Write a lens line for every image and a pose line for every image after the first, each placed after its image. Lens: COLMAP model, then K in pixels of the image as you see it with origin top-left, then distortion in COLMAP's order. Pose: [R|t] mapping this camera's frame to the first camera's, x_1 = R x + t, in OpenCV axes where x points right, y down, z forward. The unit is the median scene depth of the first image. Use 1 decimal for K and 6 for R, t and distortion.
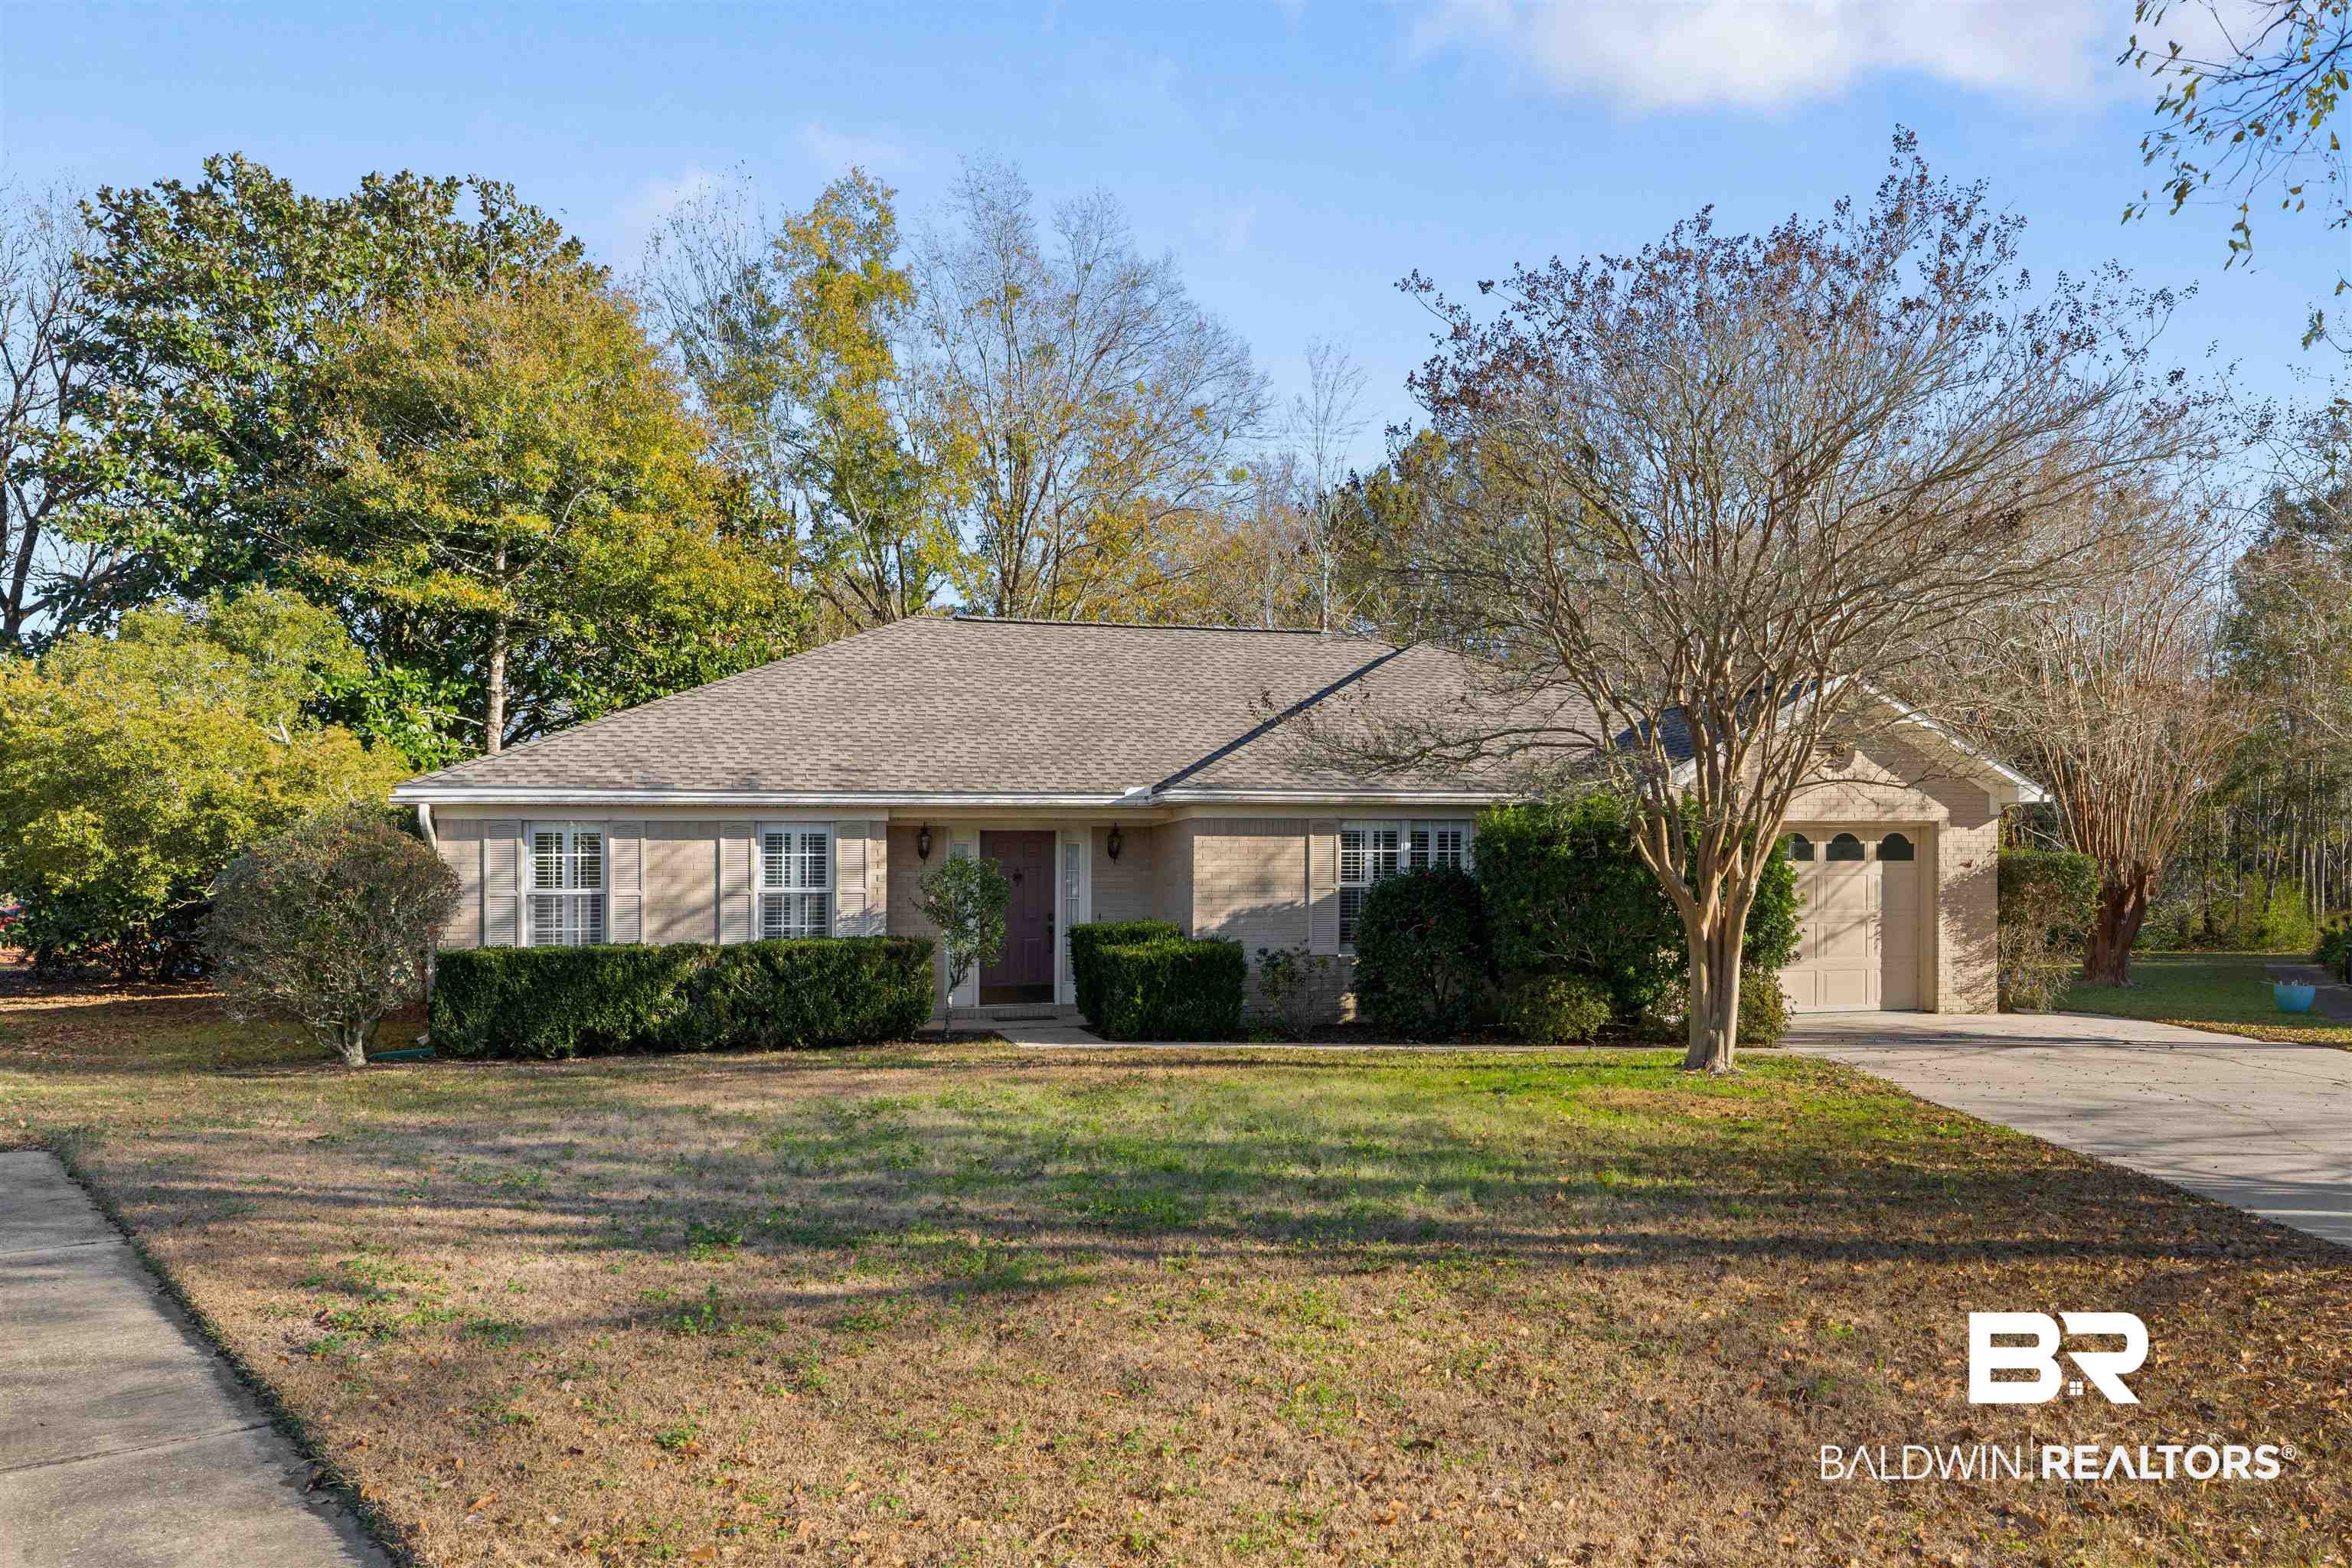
lens RADIAL K [[1459.5, 0, 1176.0], [0, 1459.5, 784.0], [0, 0, 1]] dist [0.002123, -0.000937]
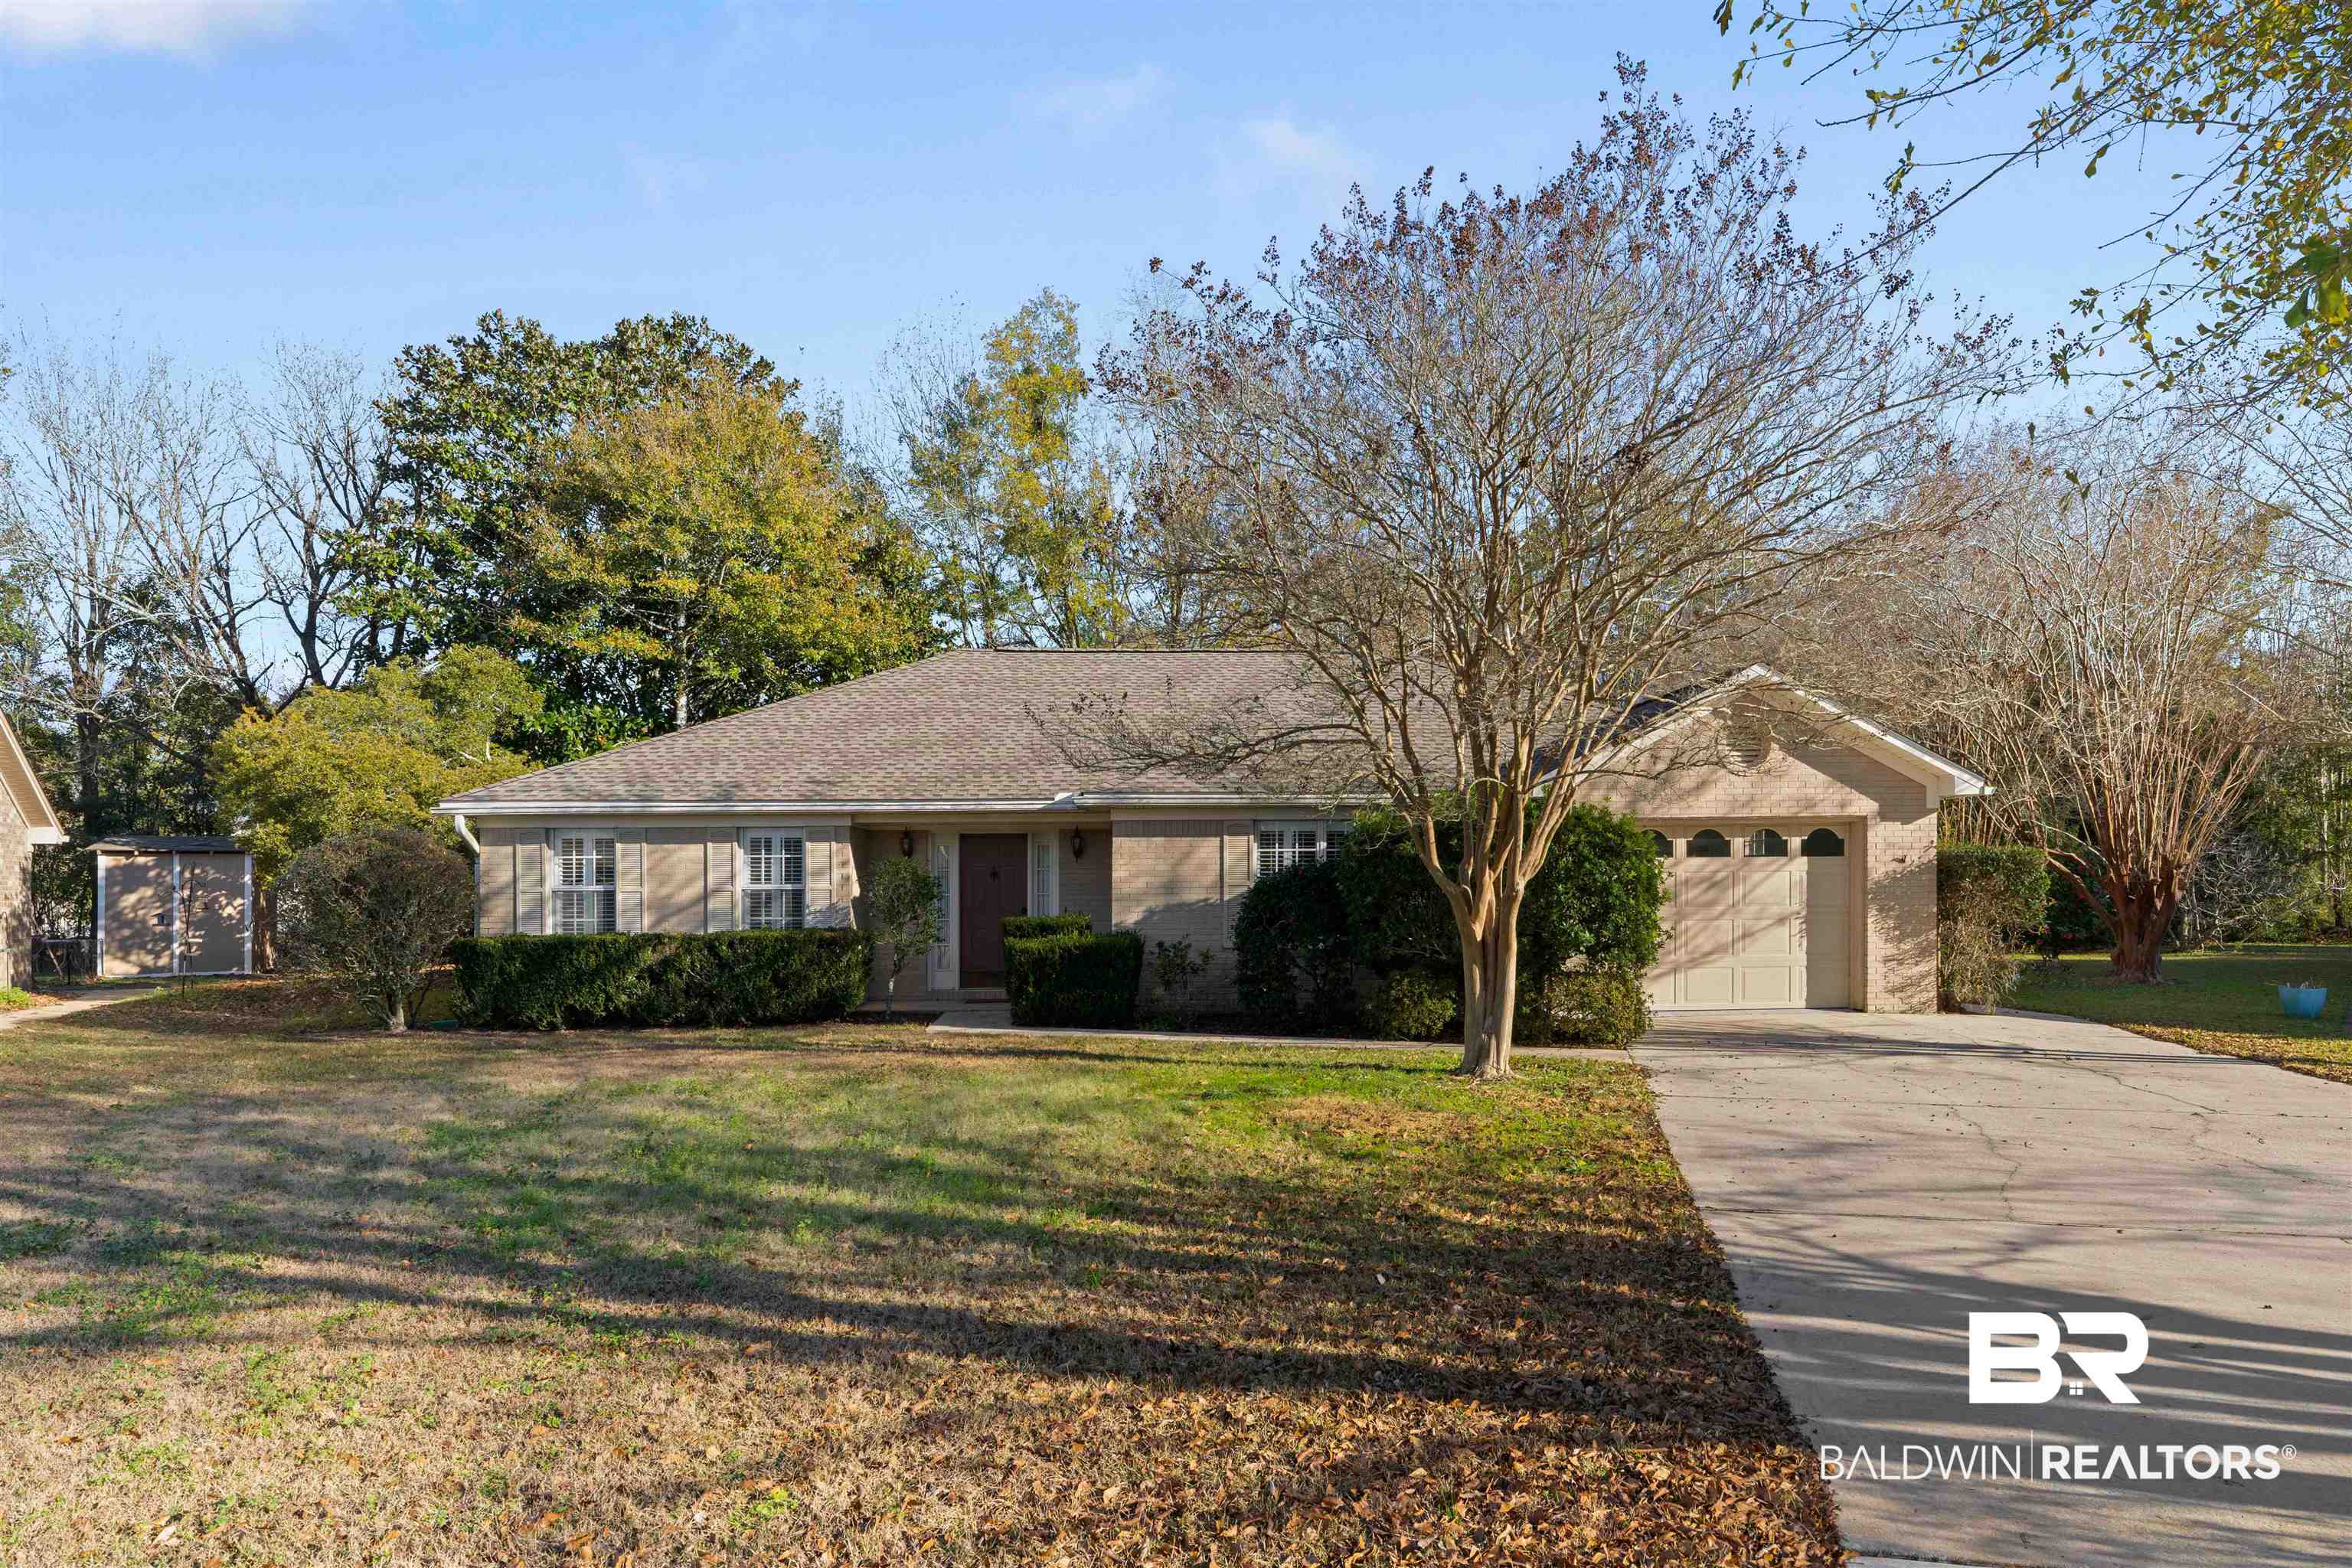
lens RADIAL K [[1195.2, 0, 1176.3], [0, 1195.2, 807.3], [0, 0, 1]] dist [-0.006579, -0.000310]
pose [[0.982298, -0.012405, -0.186913, 0.218033], [0.014253, 0.999862, 0.008545, 0.006233], [0.186781, -0.011057, 0.982339, 0.130740]]
